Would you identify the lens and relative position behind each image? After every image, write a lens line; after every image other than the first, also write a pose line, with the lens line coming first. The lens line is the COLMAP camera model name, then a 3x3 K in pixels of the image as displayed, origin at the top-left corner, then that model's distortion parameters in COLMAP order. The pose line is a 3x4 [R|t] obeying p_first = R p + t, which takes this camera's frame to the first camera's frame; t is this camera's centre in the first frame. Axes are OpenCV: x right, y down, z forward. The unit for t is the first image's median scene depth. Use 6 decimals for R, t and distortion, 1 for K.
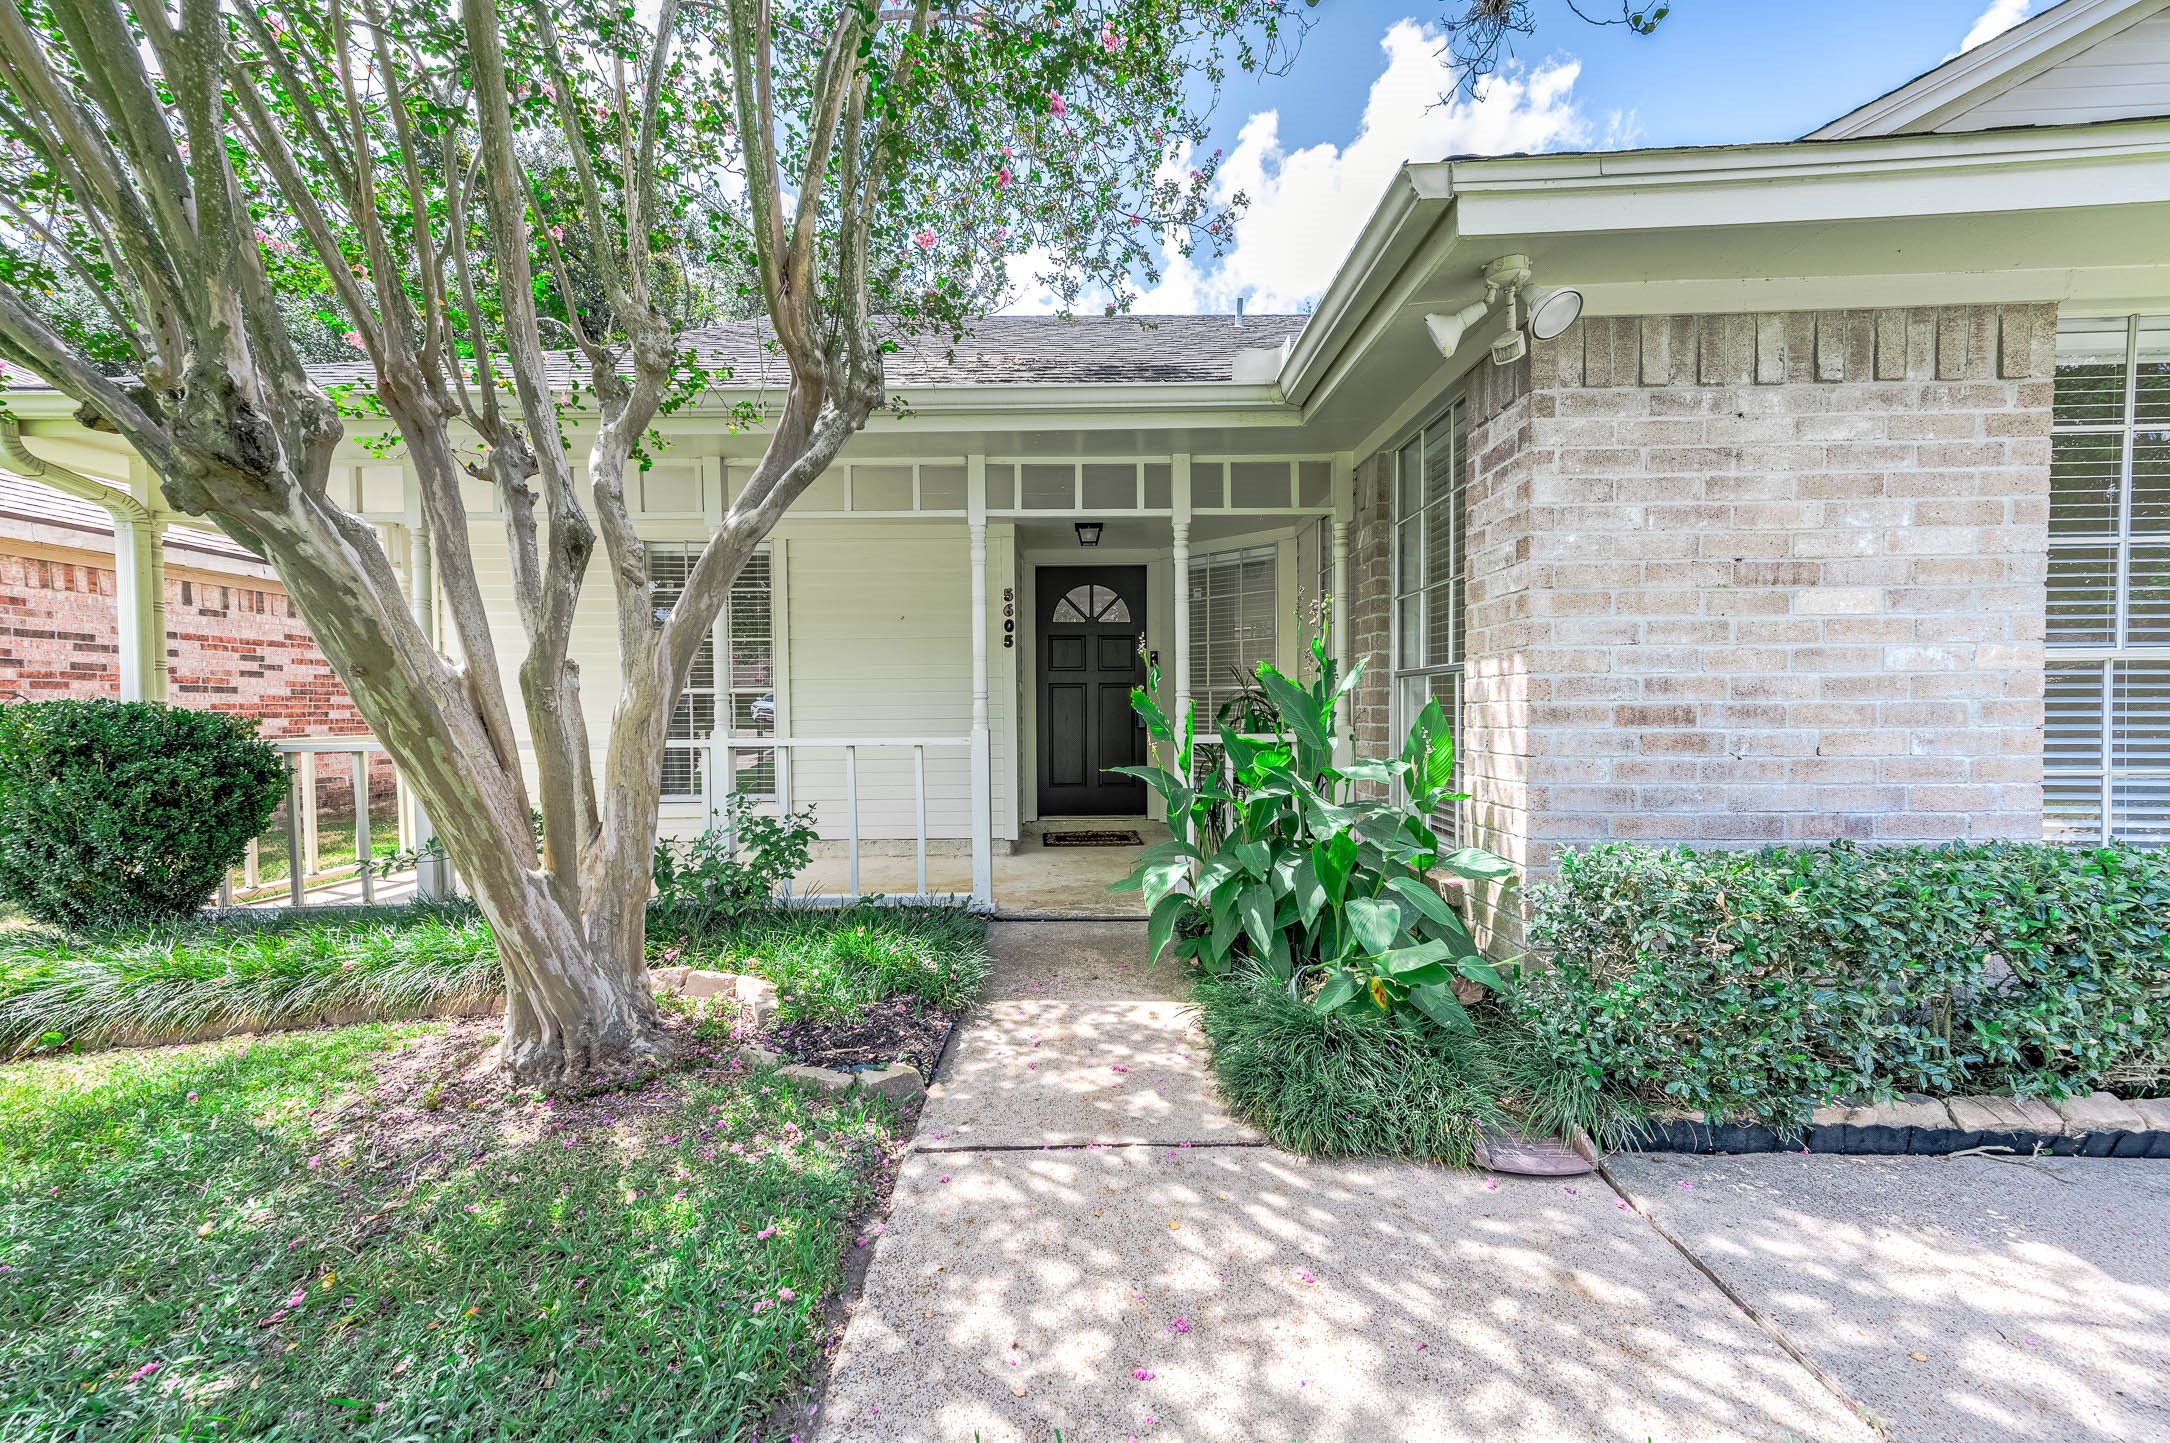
lens RADIAL K [[860.5, 0, 1074.8], [0, 860.5, 727.2], [0, 0, 1]] dist [0.011884, 0.000637]
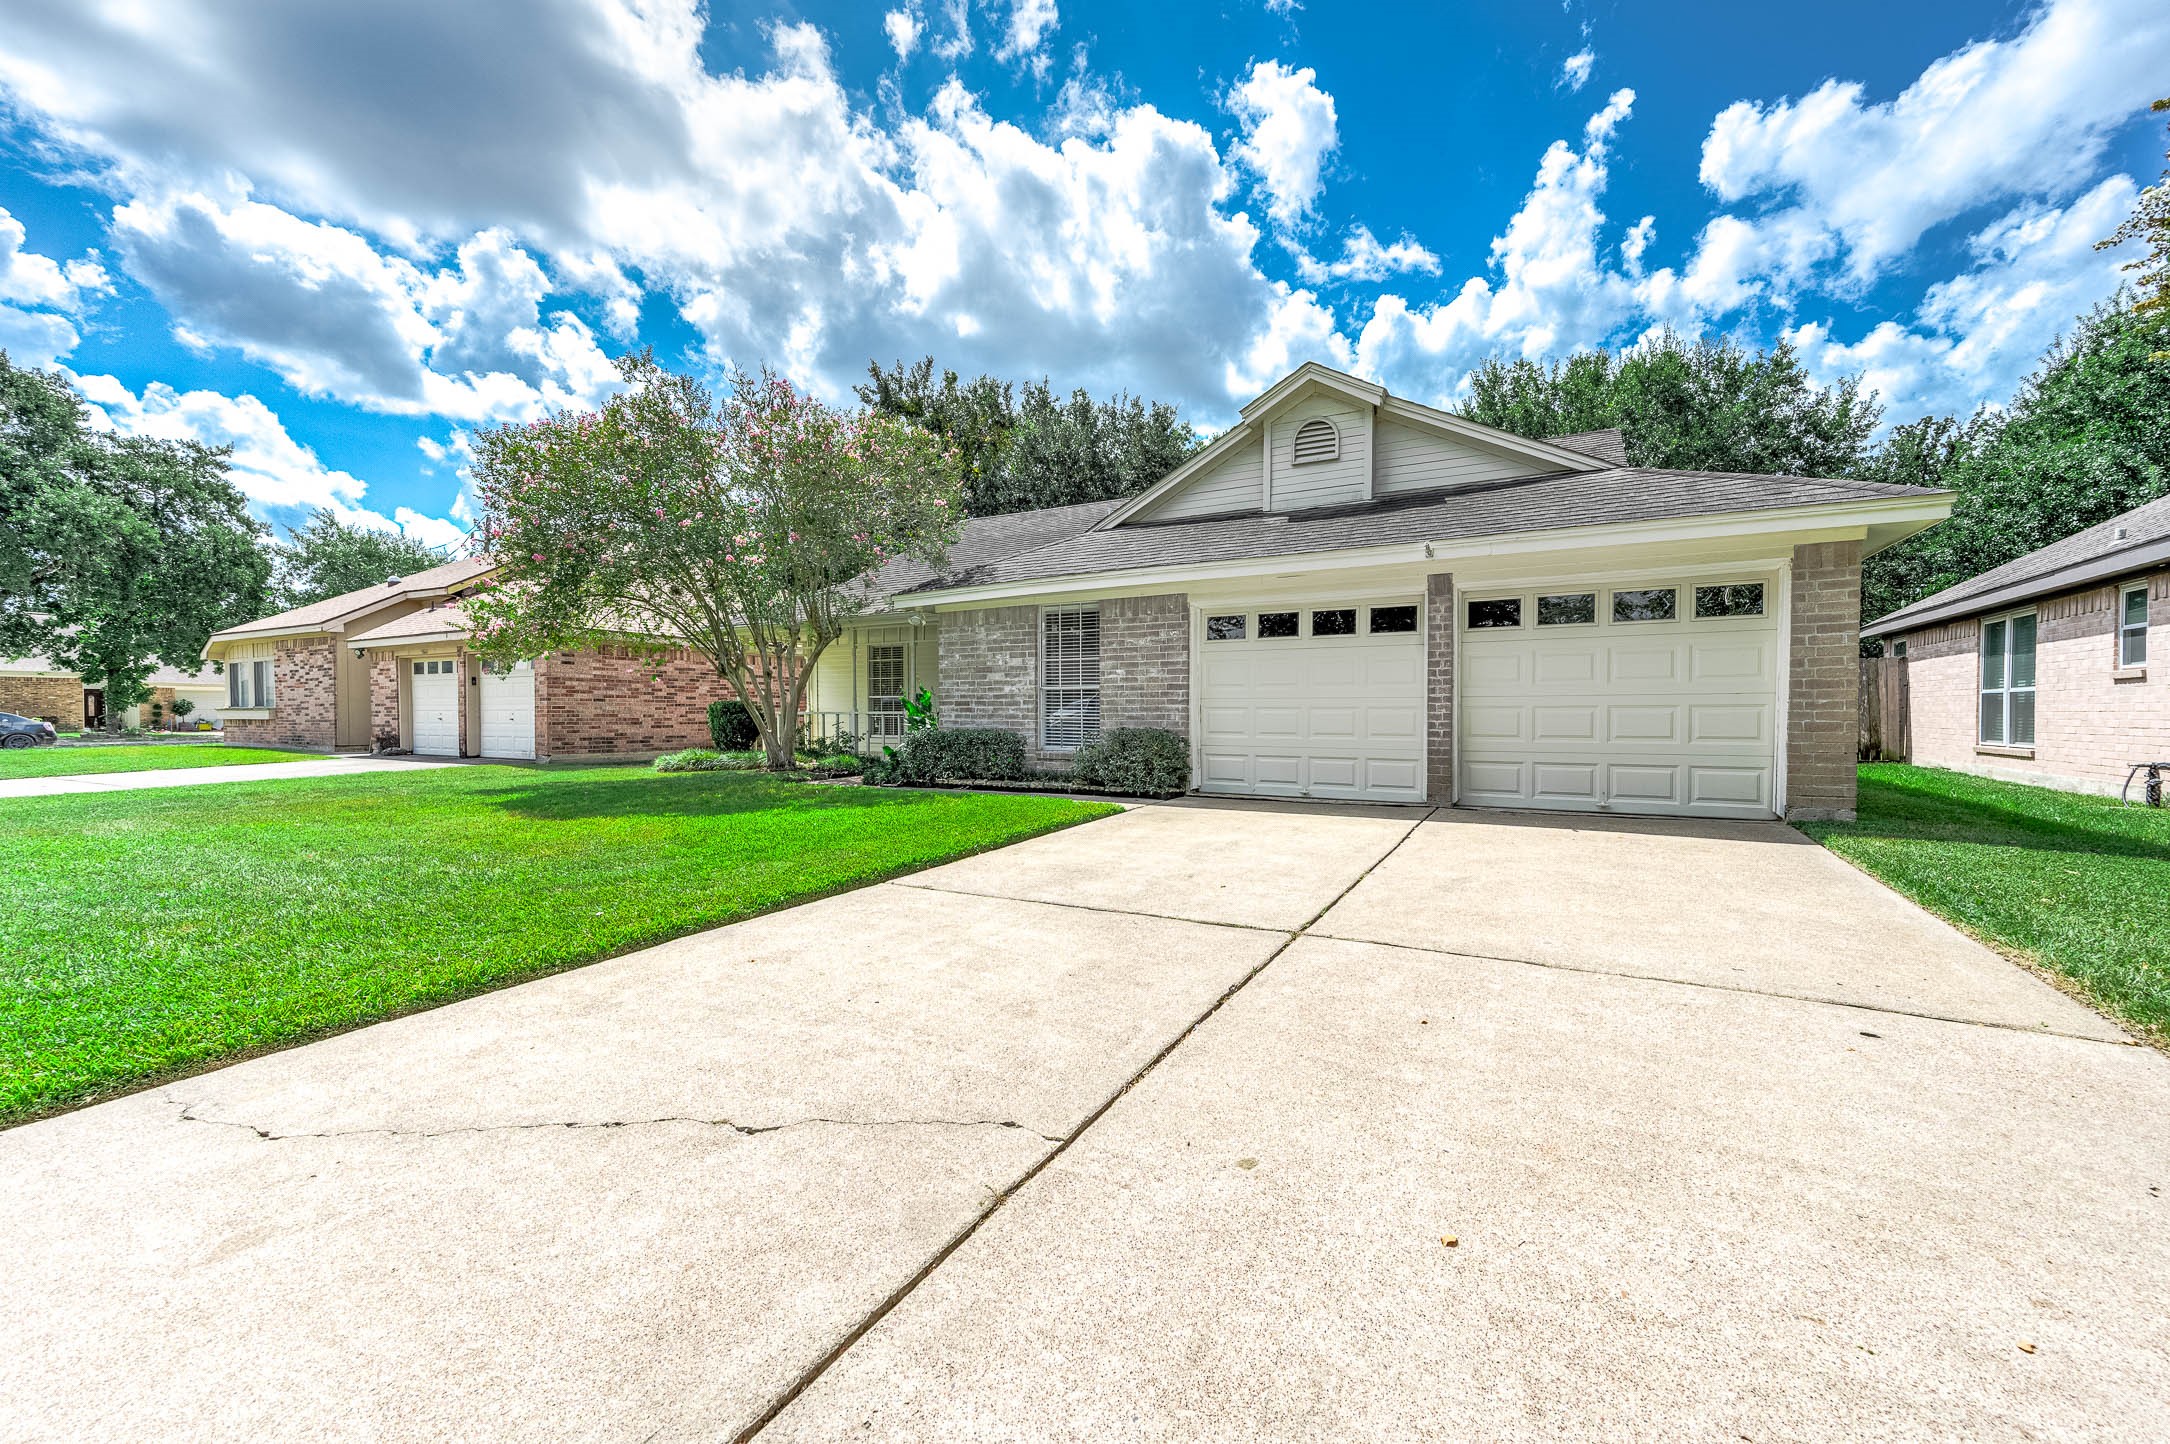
lens RADIAL K [[860.5, 0, 1083.2], [0, 860.5, 744.6], [0, 0, 1]] dist [0.011884, 0.000637]
pose [[0.868795, 0.025234, -0.494528, 3.262606], [-0.017473, 0.999641, 0.020310, 0.092740], [0.494863, -0.009004, 0.868924, -2.375517]]
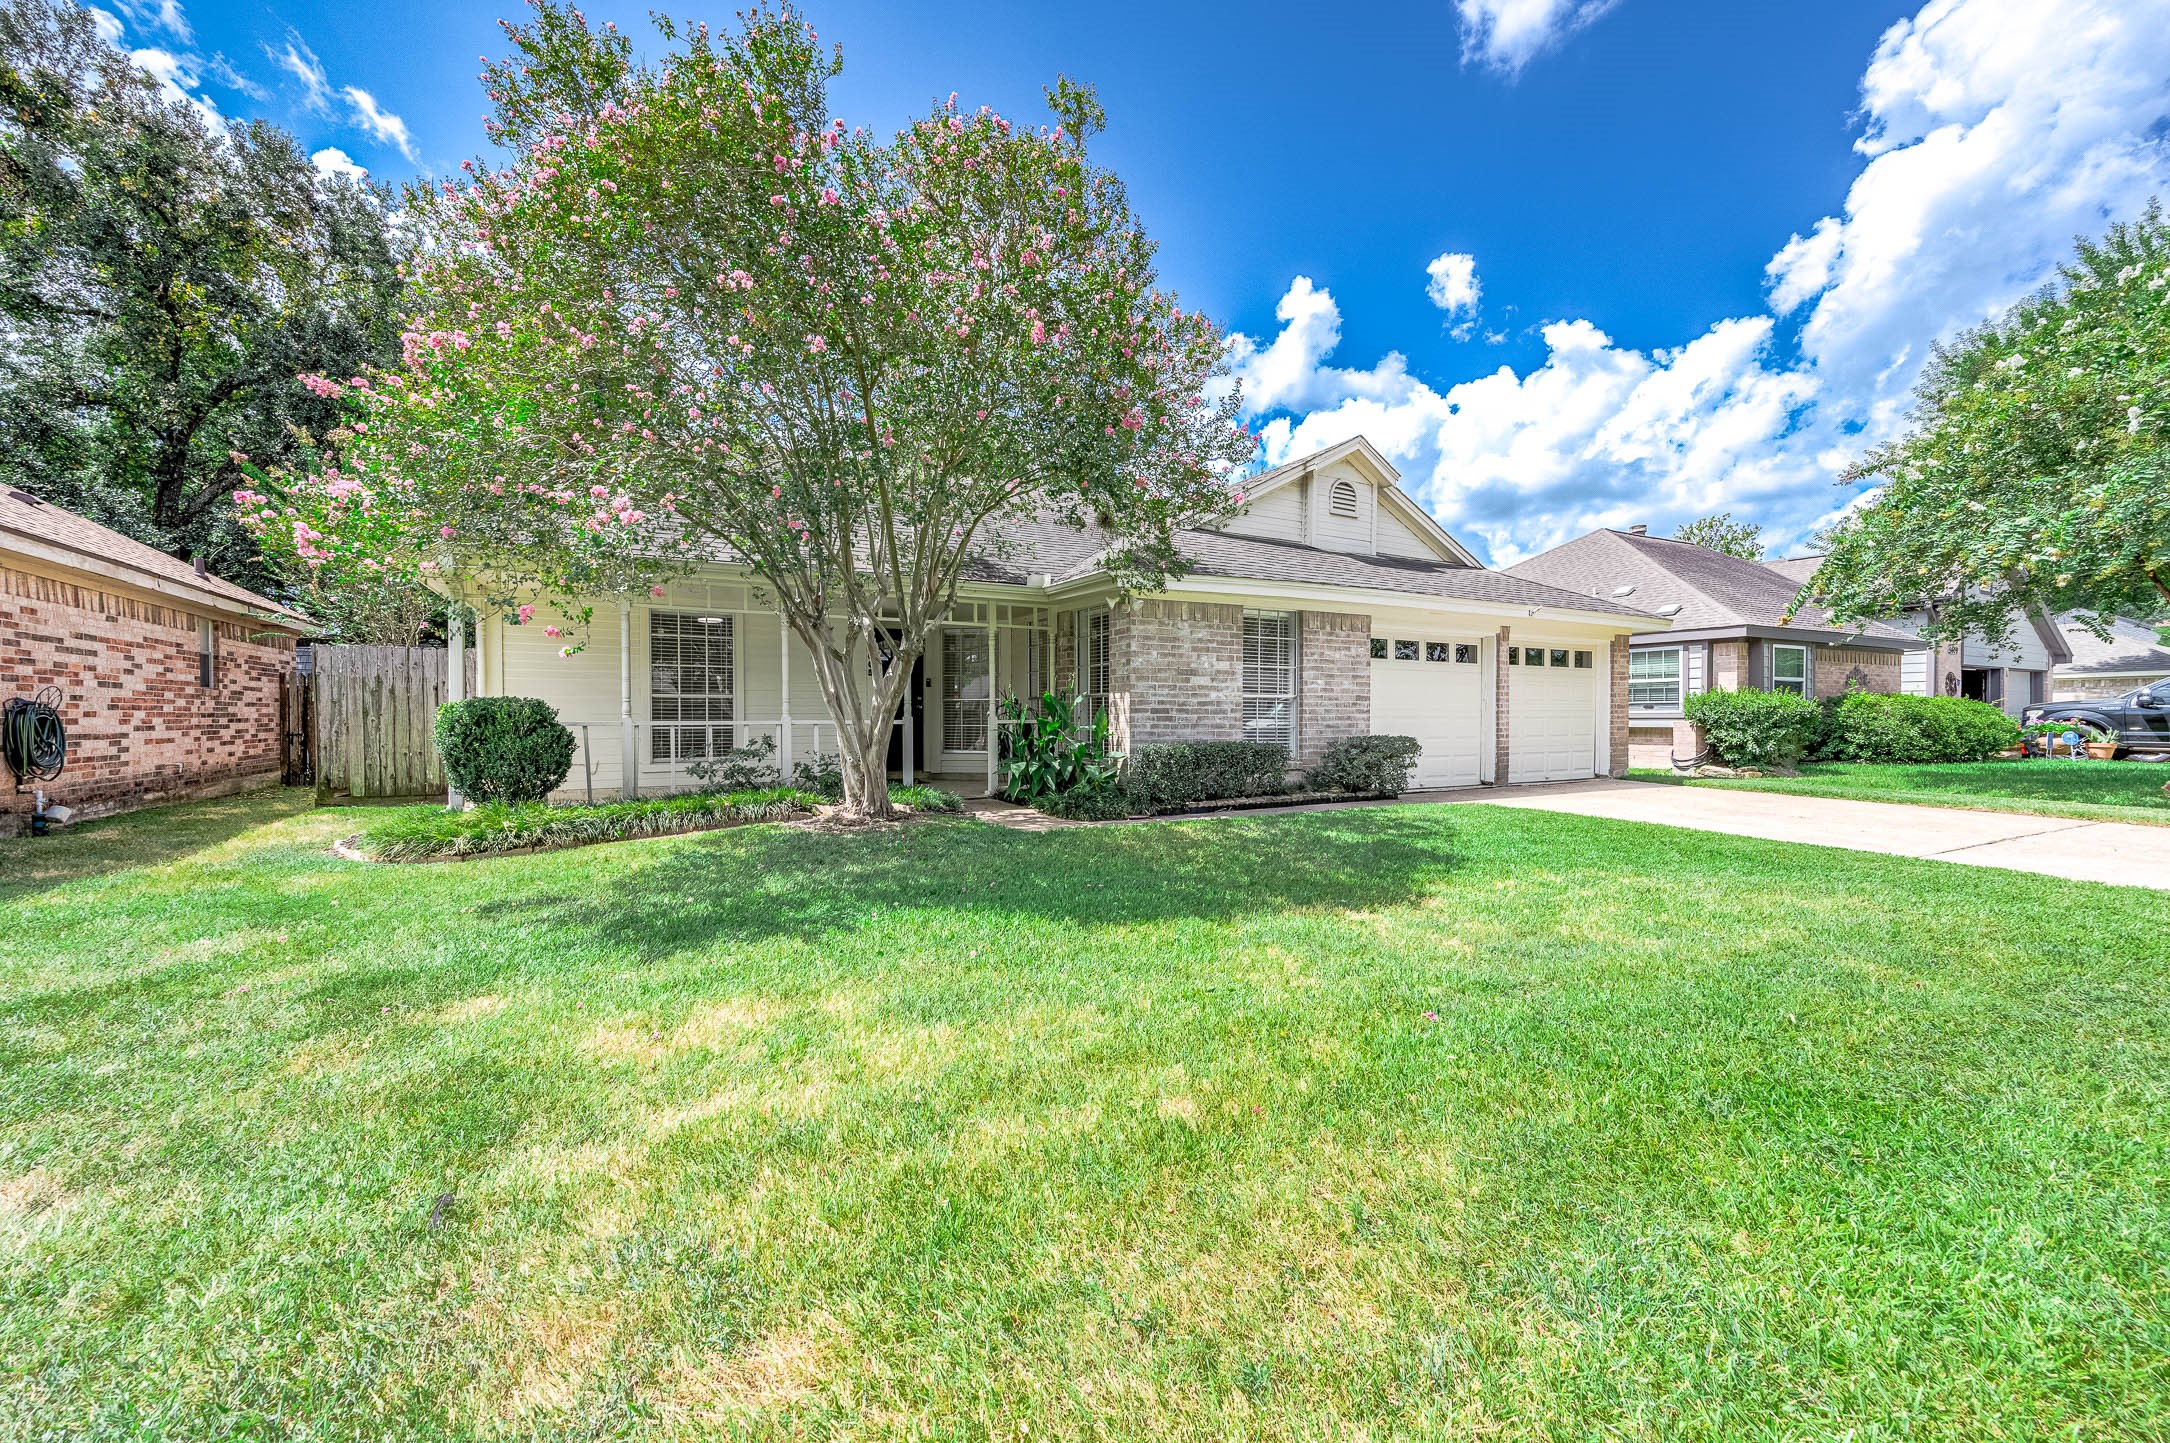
lens RADIAL K [[860.5, 0, 1084.3], [0, 860.5, 721.4], [0, 0, 1]] dist [0.011884, 0.000637]
pose [[0.873789, 0.005405, 0.486275, -1.299081], [0.003935, 0.999827, -0.018184, 0.092287], [-0.486289, 0.017802, 0.873617, -1.907710]]
